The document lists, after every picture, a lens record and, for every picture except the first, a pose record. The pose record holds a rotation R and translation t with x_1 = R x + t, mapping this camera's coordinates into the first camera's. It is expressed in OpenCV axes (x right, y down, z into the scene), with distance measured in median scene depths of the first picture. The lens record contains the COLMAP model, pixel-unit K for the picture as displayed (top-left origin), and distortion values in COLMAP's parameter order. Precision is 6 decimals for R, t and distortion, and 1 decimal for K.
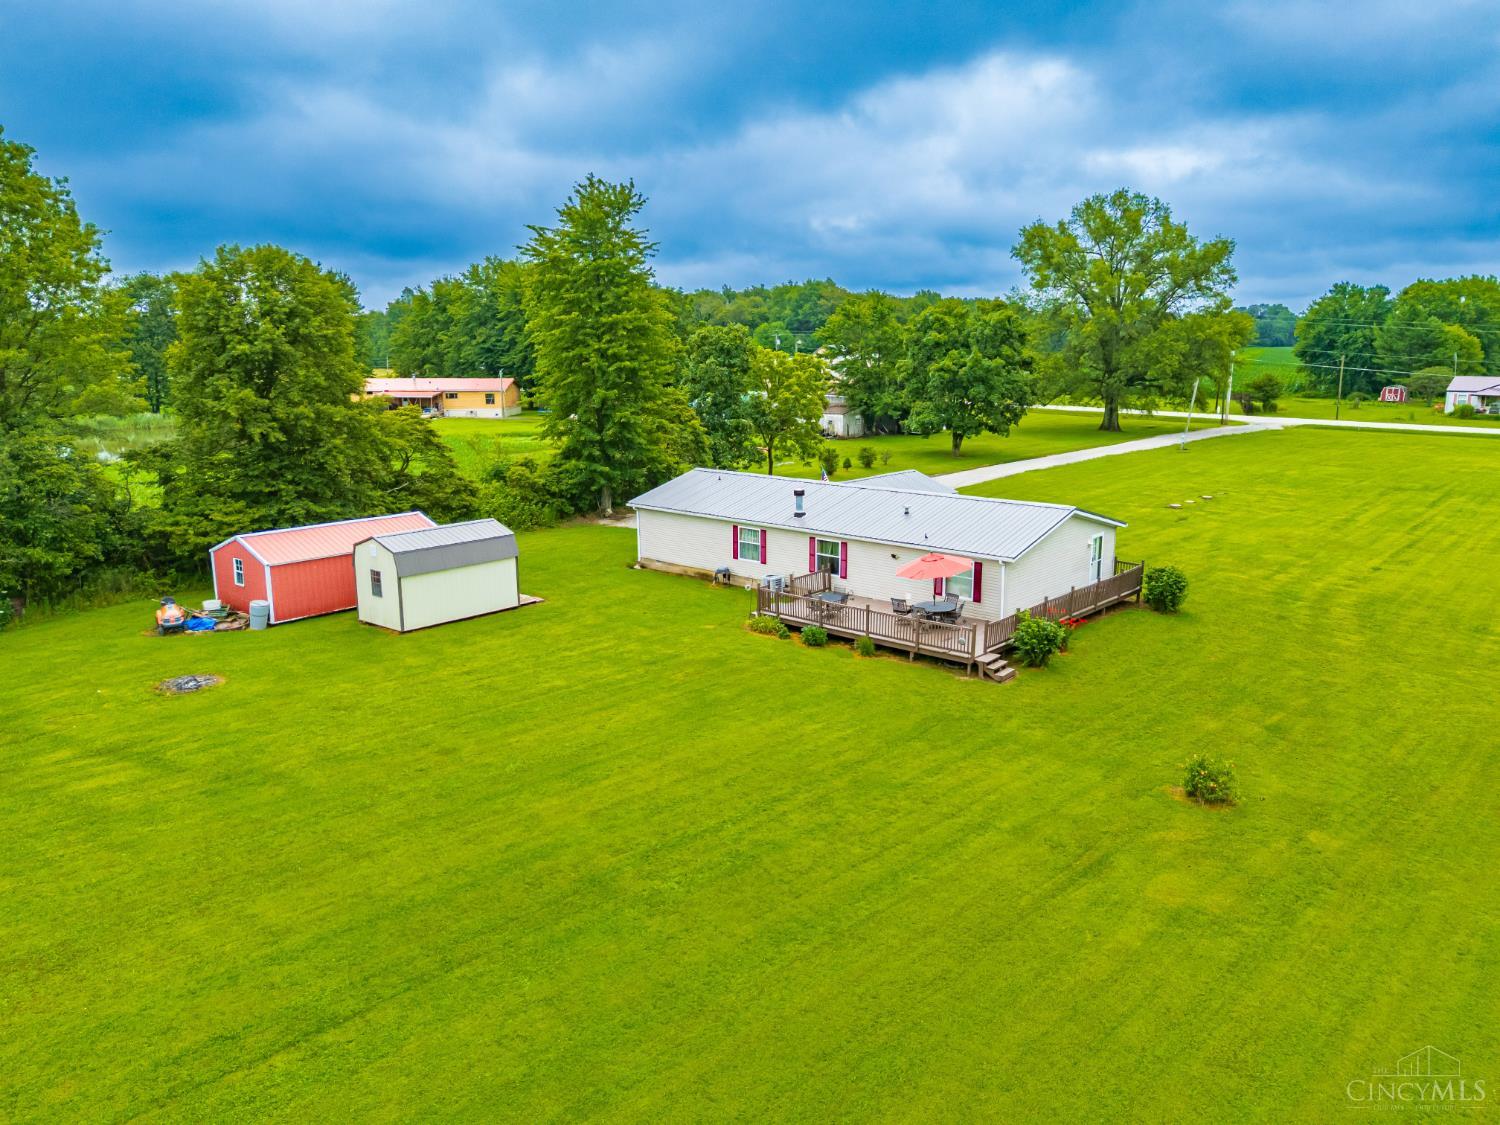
lens RADIAL K [[1037.9, 0, 746.9], [0, 1037.9, 566.6], [0, 0, 1]] dist [0.025726, -0.004690]
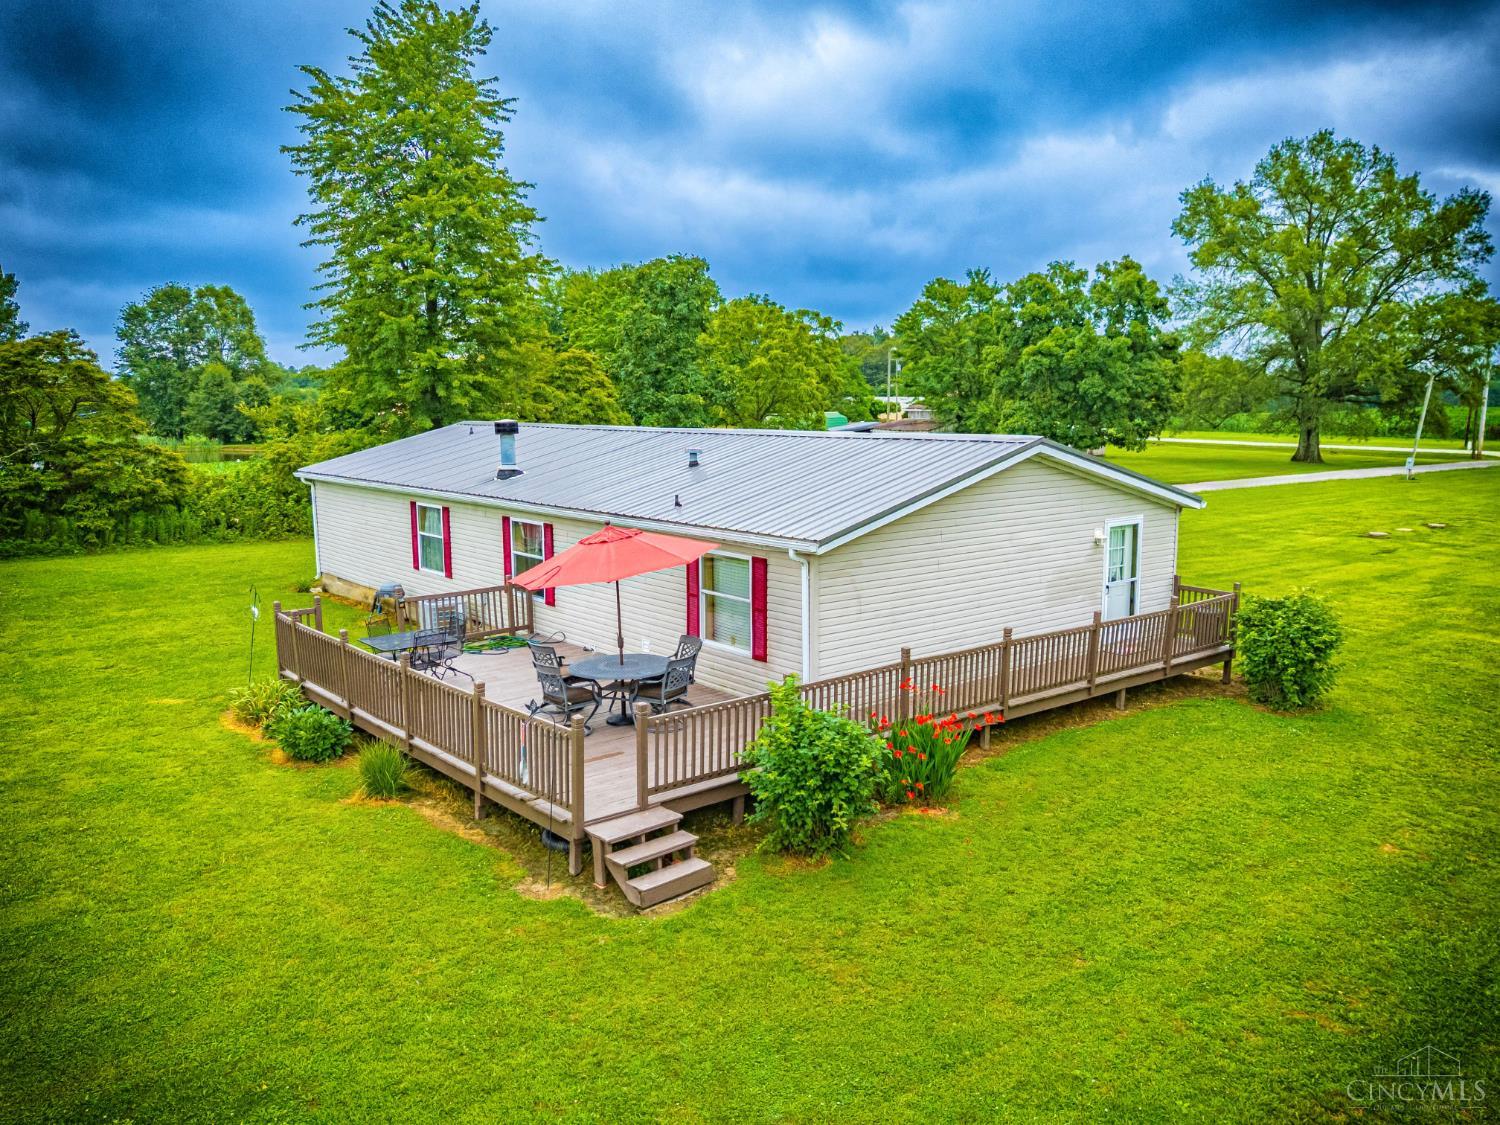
lens RADIAL K [[1217.4, 0, 752.4], [0, 1217.4, 557.5], [0, 0, 1]] dist [0.058259, 0.001189]
pose [[0.994421, 0.024419, -0.102623, 0.186100], [-0.031177, 0.997413, -0.064770, 0.017769], [0.100776, 0.067608, 0.992609, 0.380630]]
